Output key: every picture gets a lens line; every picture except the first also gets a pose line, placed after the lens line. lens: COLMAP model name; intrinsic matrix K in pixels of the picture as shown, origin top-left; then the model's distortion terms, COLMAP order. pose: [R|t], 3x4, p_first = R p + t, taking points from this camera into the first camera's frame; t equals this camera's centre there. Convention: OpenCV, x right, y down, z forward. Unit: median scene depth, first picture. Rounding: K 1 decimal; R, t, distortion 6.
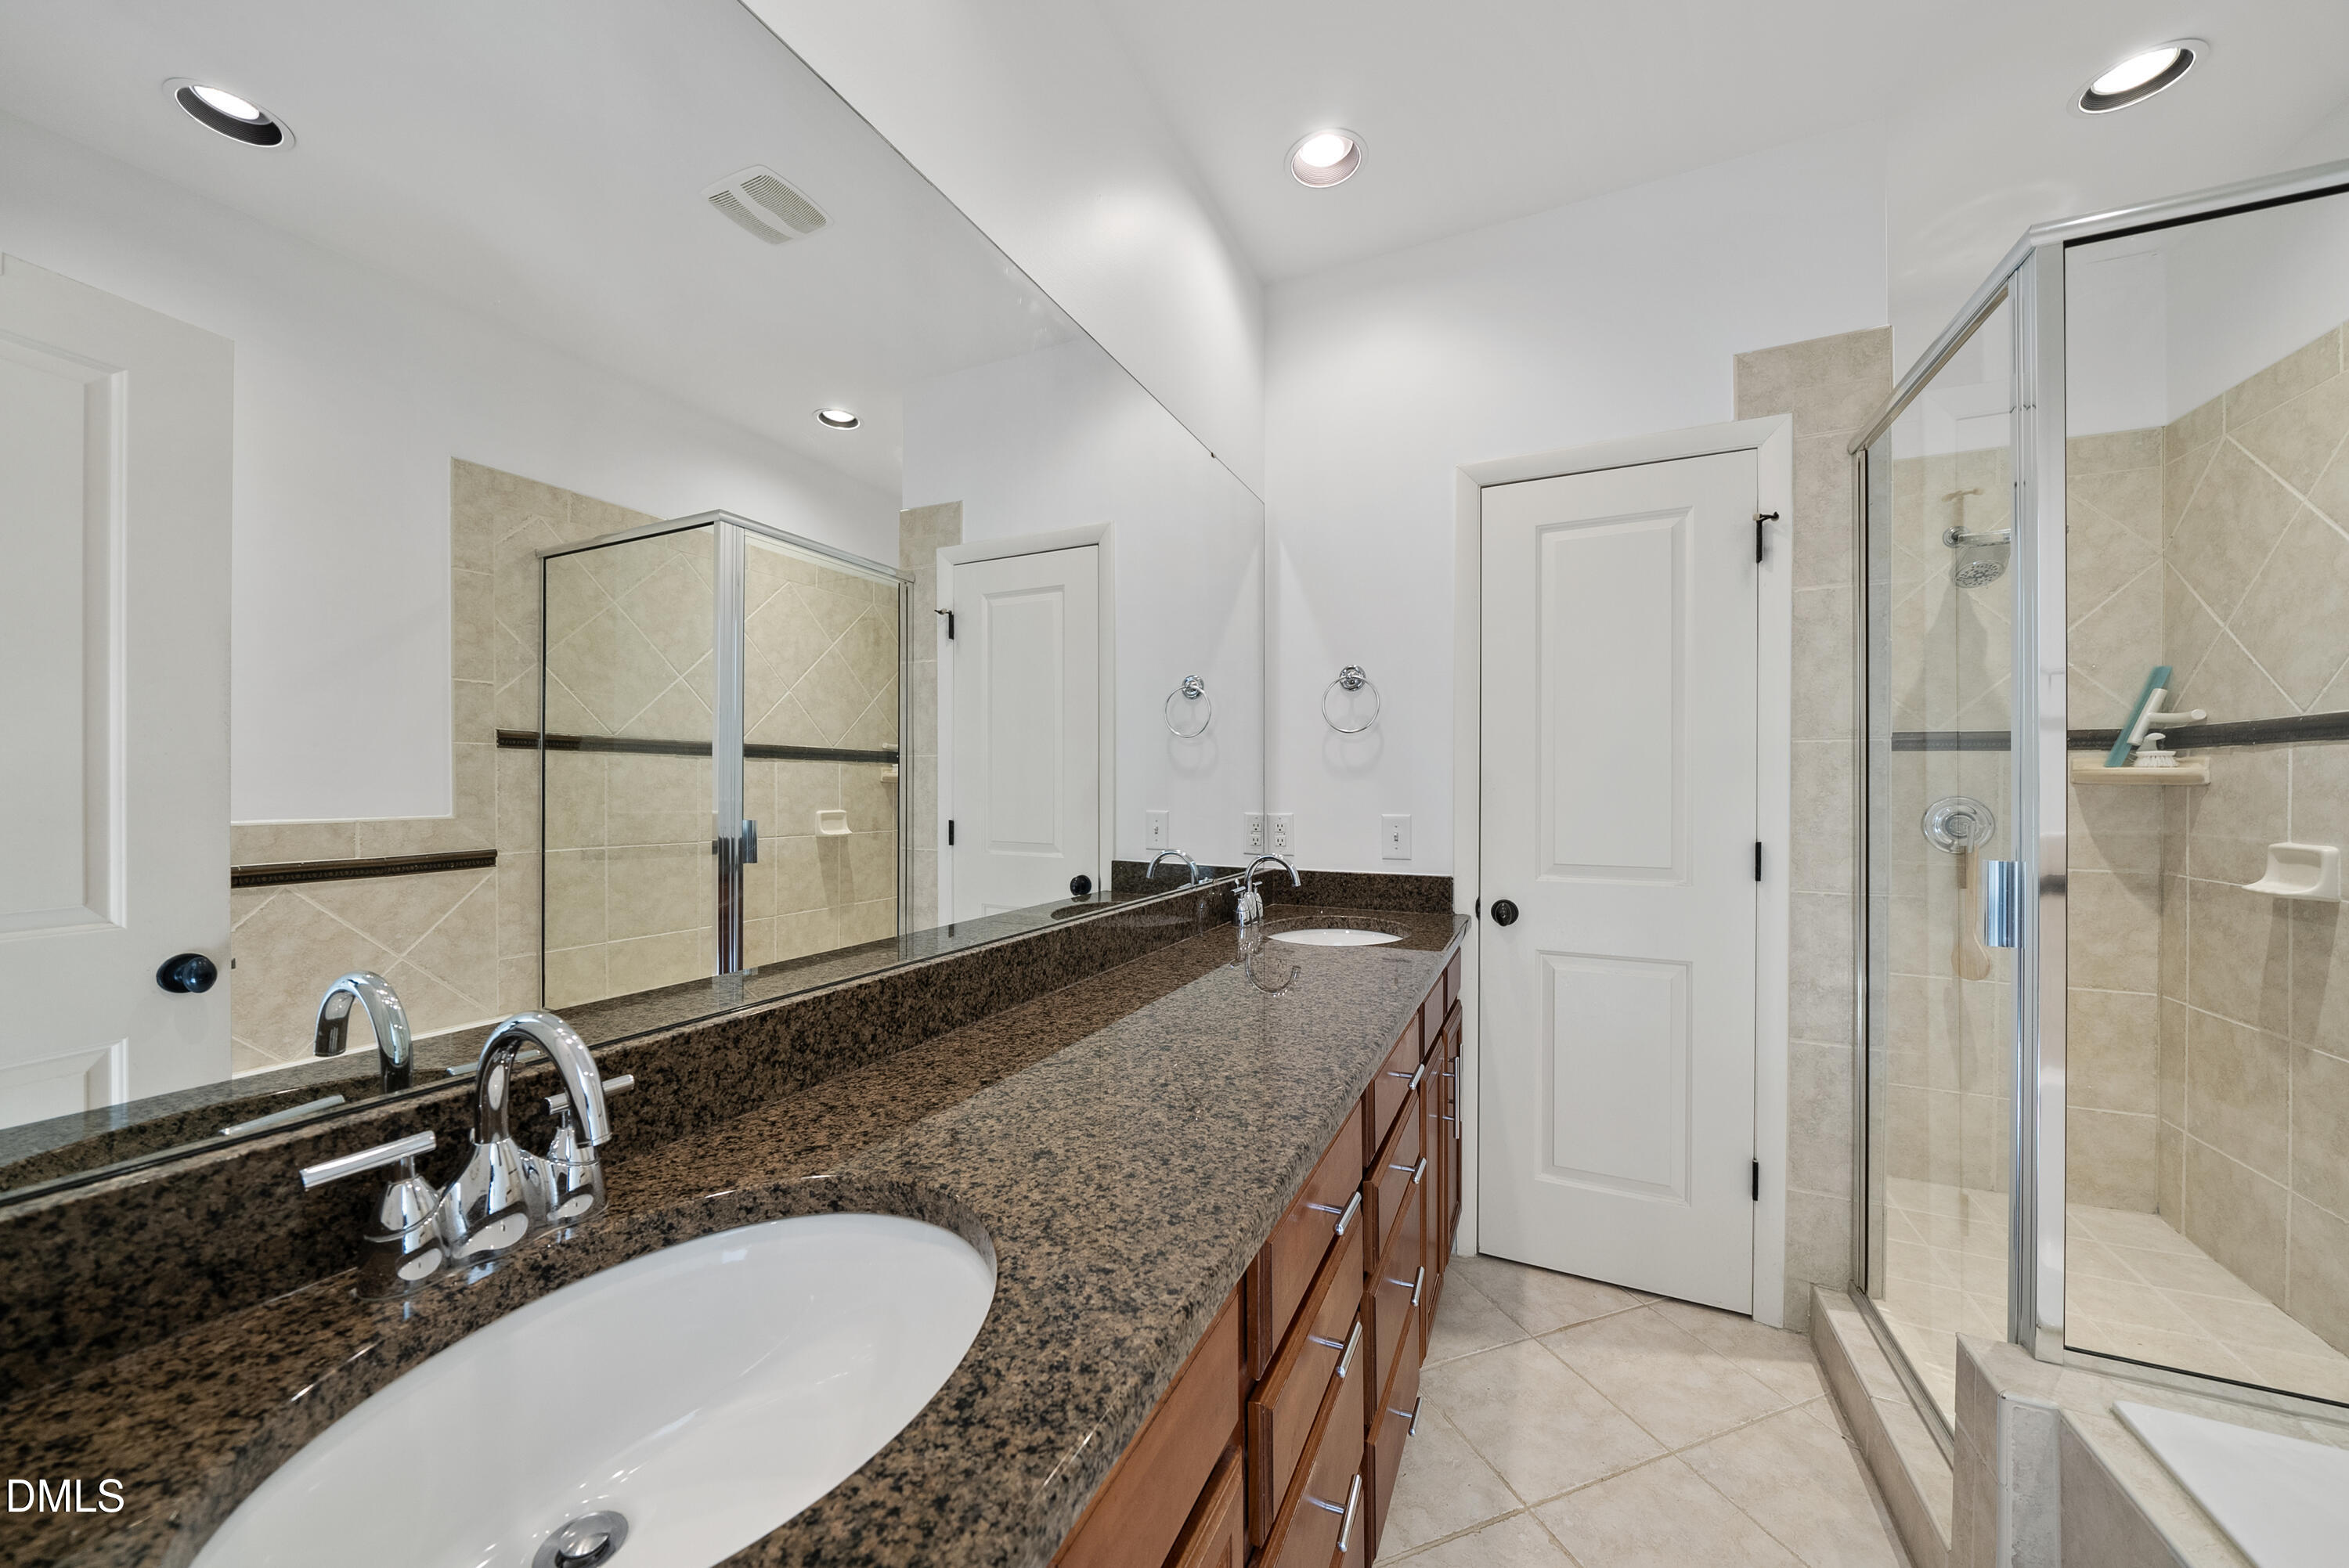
lens RADIAL K [[810.0, 0, 1171.8], [0, 810.0, 784.2], [0, 0, 1]] dist [-0.008406, 0.000064]
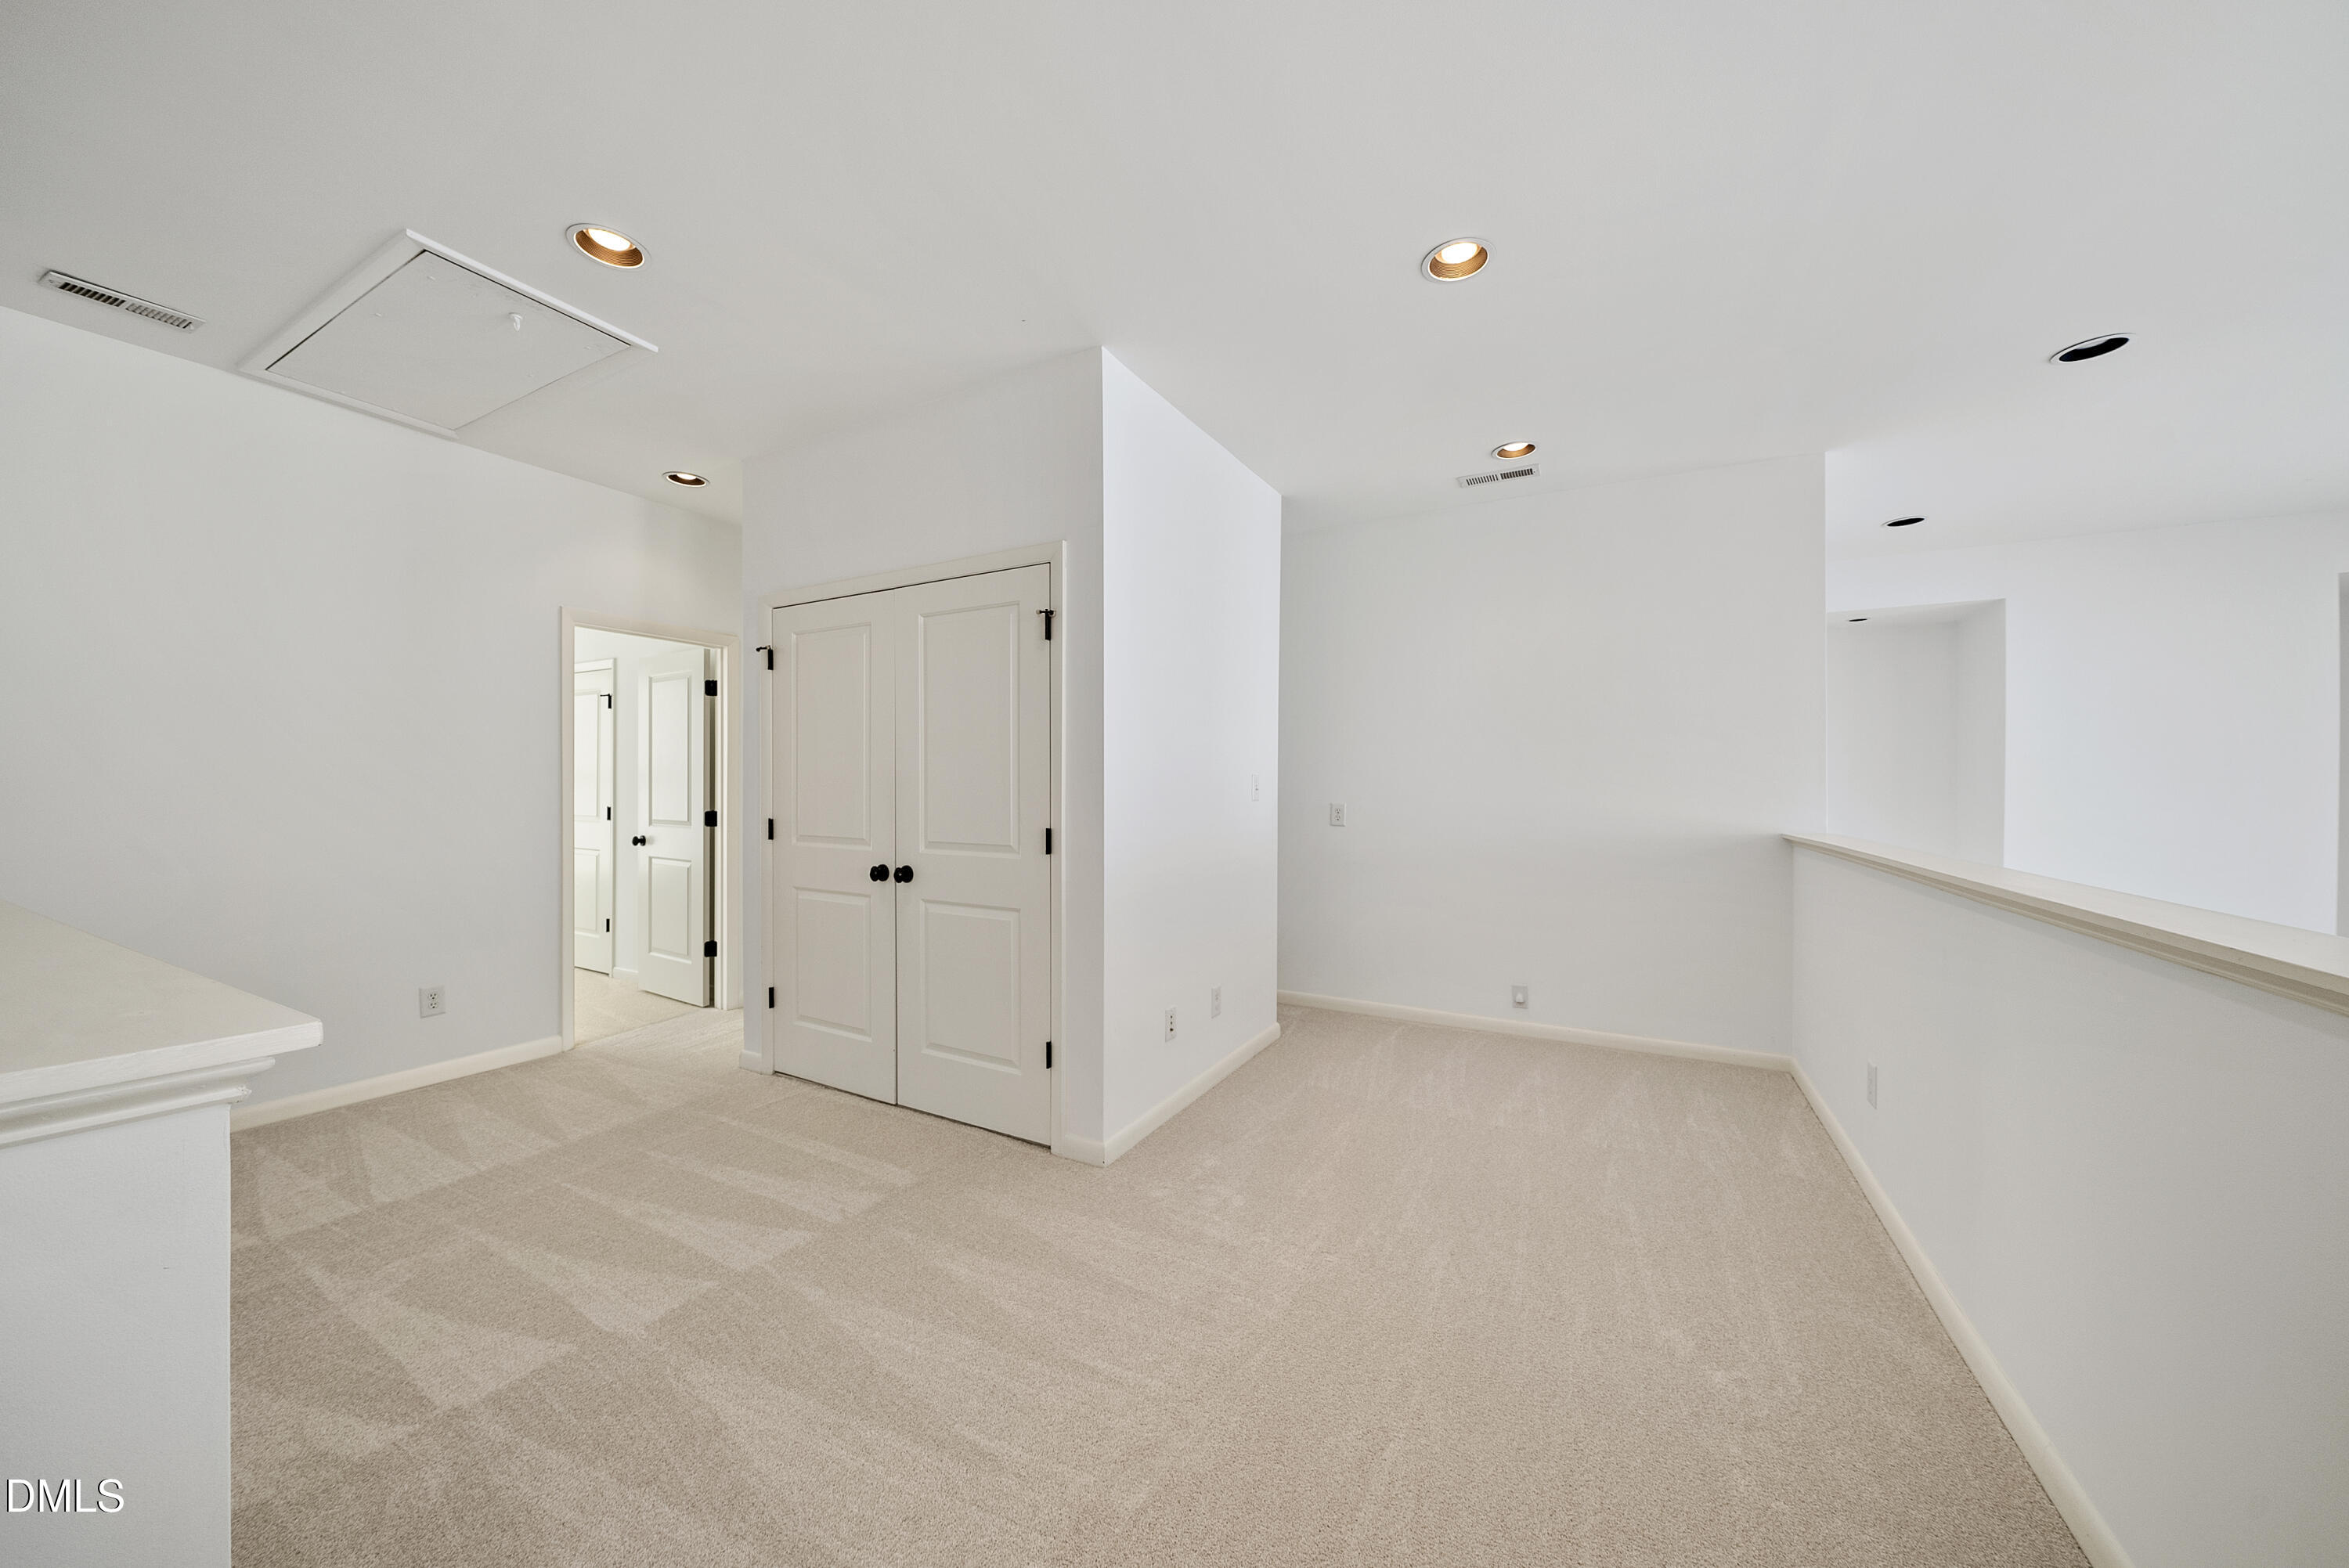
lens RADIAL K [[810.0, 0, 1171.8], [0, 810.0, 784.2], [0, 0, 1]] dist [-0.008406, 0.000064]
pose [[0.999151, -0.005575, -0.040831, 1.053255], [0.005509, 0.999983, -0.001735, -0.005477], [0.040840, 0.001508, 0.999165, -0.534701]]
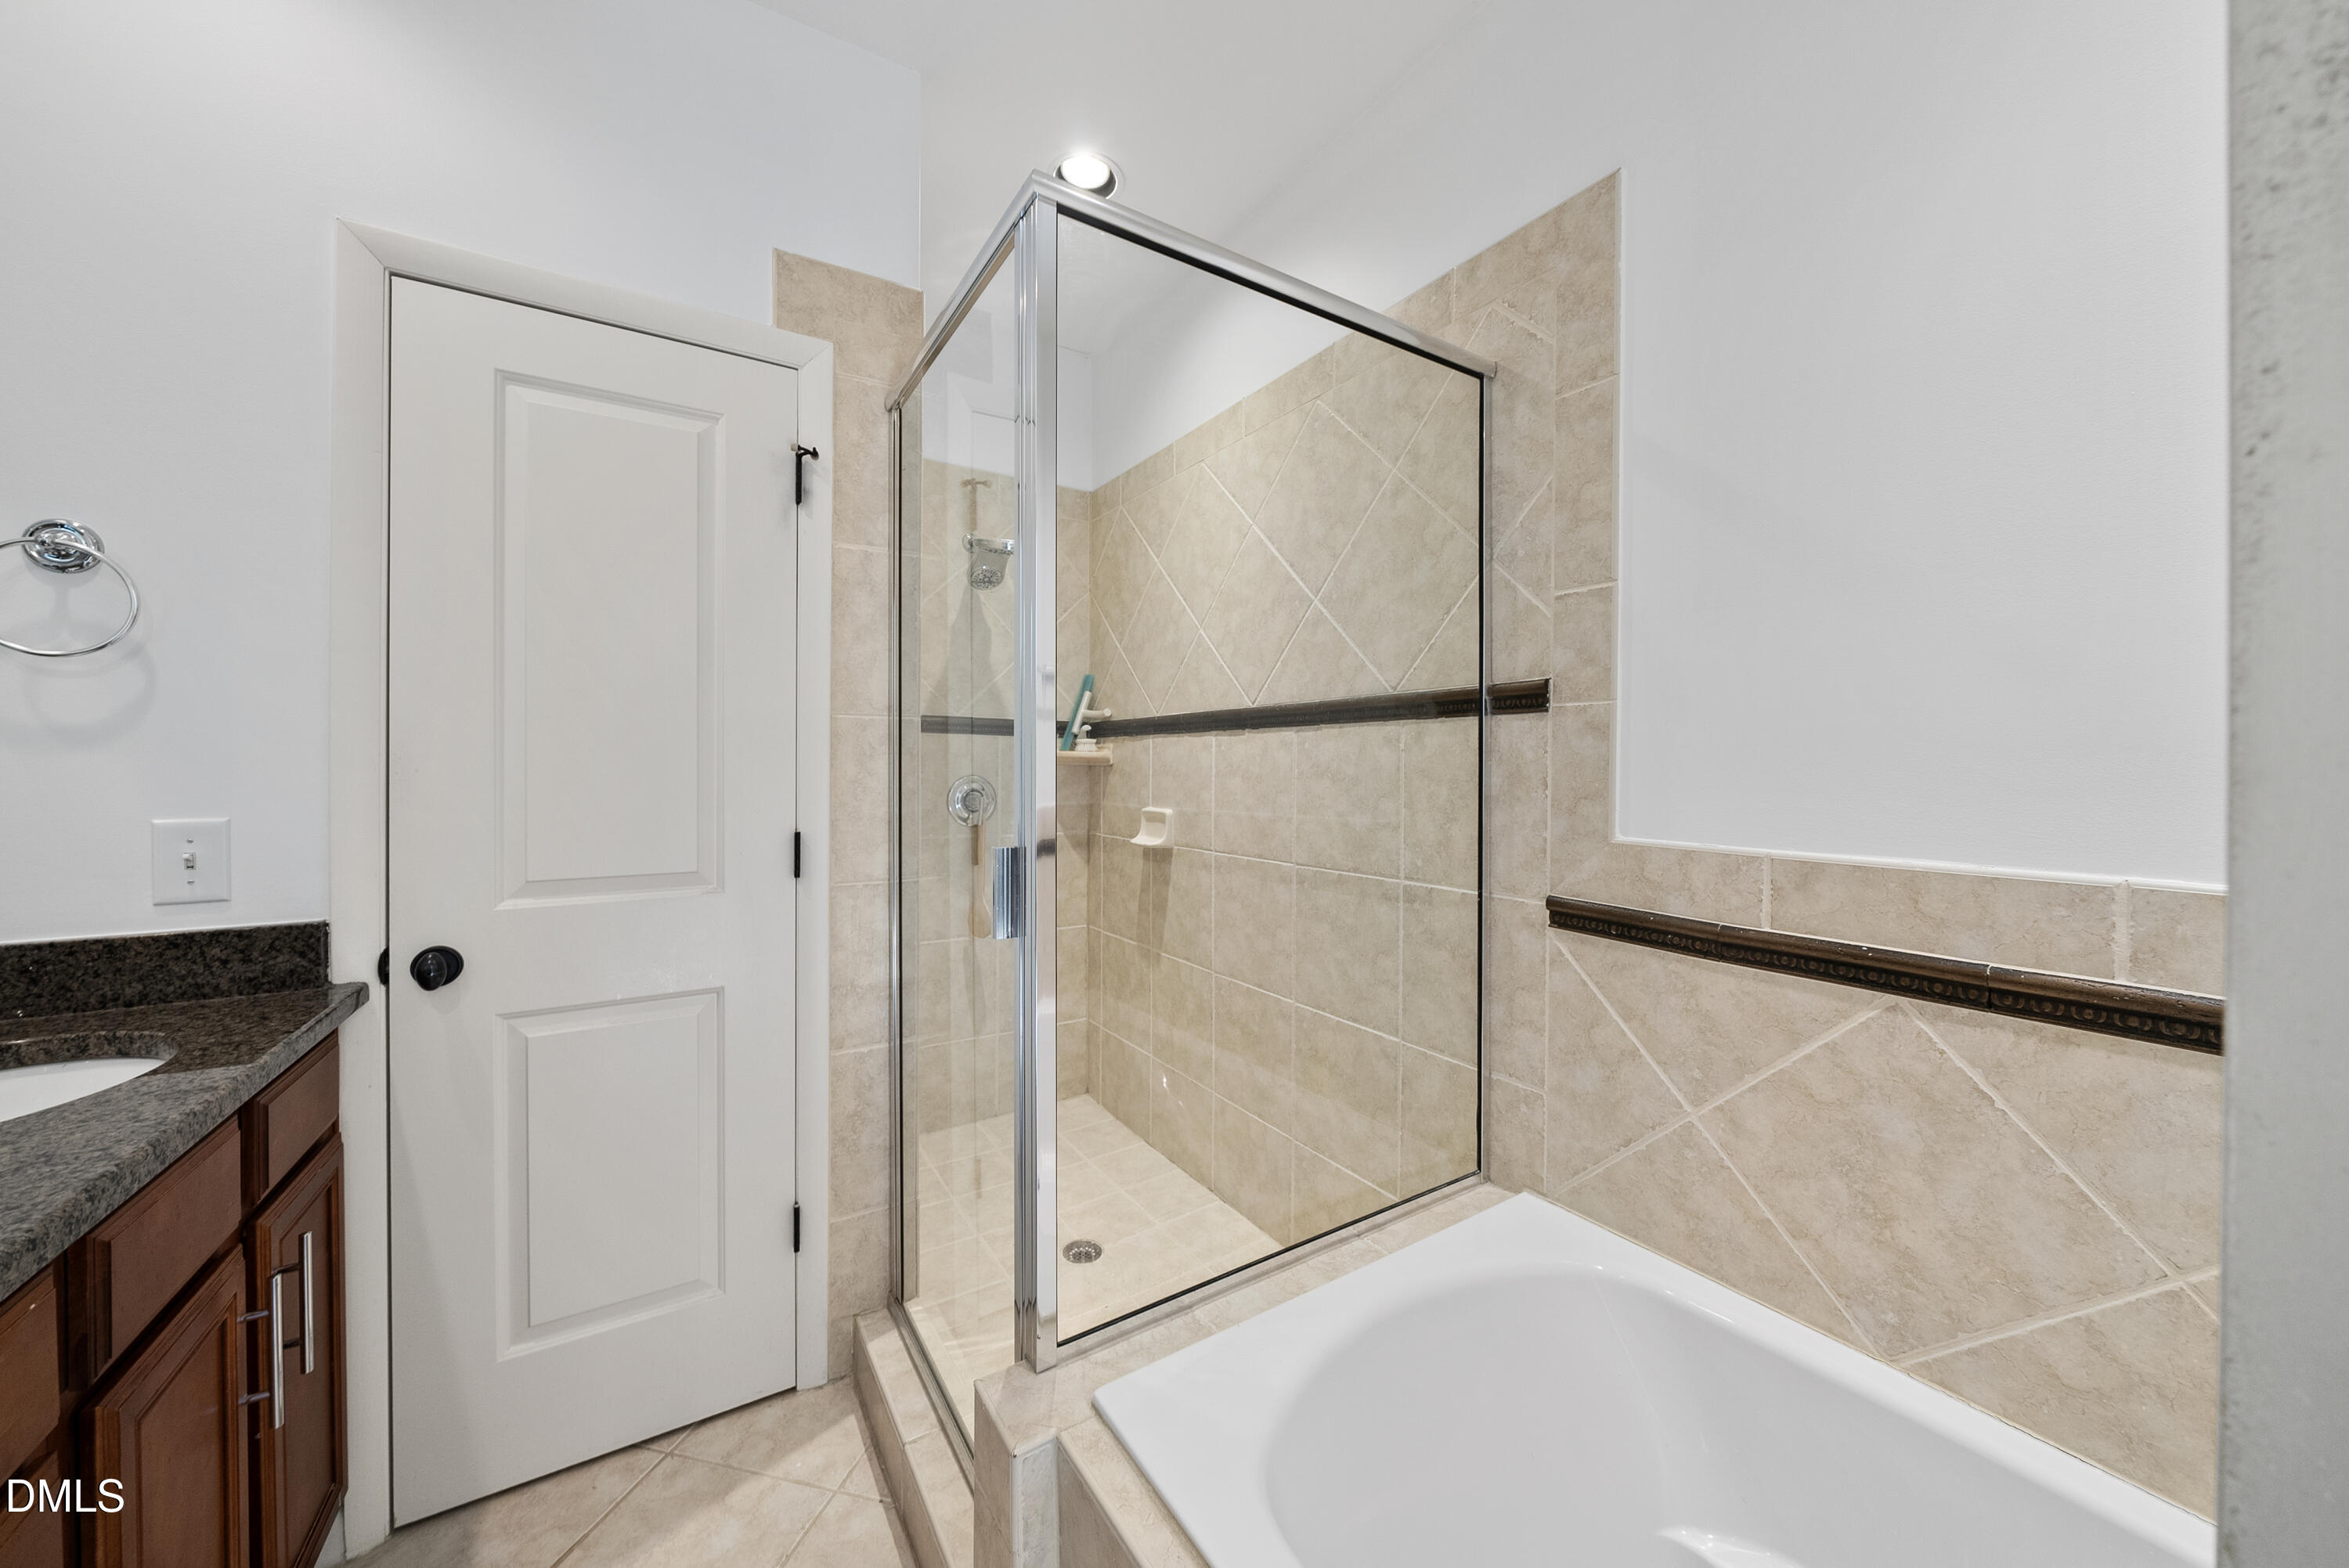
lens RADIAL K [[810.0, 0, 1171.8], [0, 810.0, 784.2], [0, 0, 1]] dist [-0.008406, 0.000064]
pose [[0.526525, -0.018328, 0.849962, 0.206846], [-0.006076, 0.999661, 0.025320, -0.002819], [-0.850138, -0.018496, 0.526235, 0.211206]]
